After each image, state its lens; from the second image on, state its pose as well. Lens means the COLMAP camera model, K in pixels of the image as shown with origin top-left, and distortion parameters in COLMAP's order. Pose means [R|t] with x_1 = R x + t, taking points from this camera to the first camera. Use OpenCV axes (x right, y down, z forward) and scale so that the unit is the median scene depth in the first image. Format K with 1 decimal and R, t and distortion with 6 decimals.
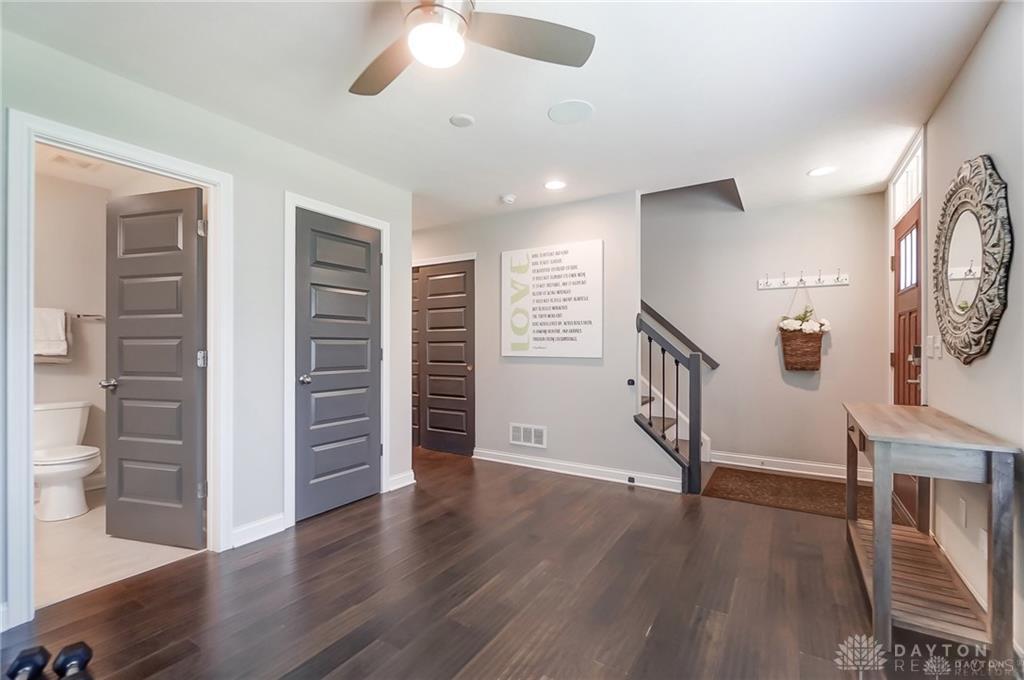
lens RADIAL K [[448.8, 0, 505.9], [0, 448.8, 346.0], [0, 0, 1]] dist [-0.001910, -0.000249]
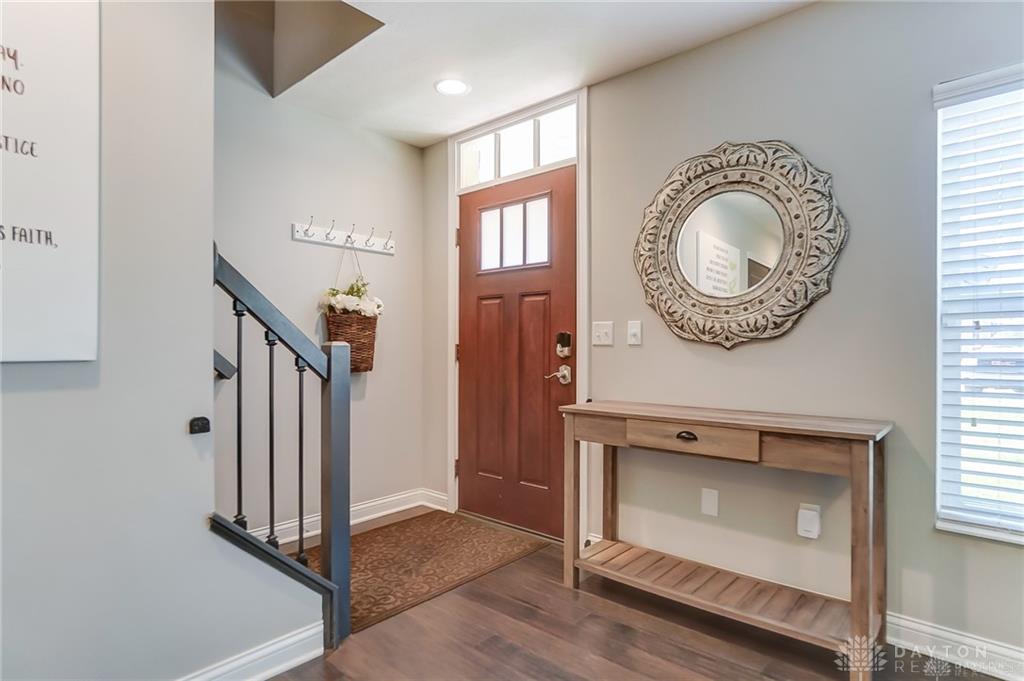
lens RADIAL K [[541.4, 0, 512.8], [0, 541.4, 347.0], [0, 0, 1]] dist [-0.002968, -0.000176]
pose [[0.152069, -0.001545, 0.988369, -0.136504], [0.001802, 0.999998, 0.001286, 0.021740], [-0.988368, 0.001585, 0.152071, 0.831563]]
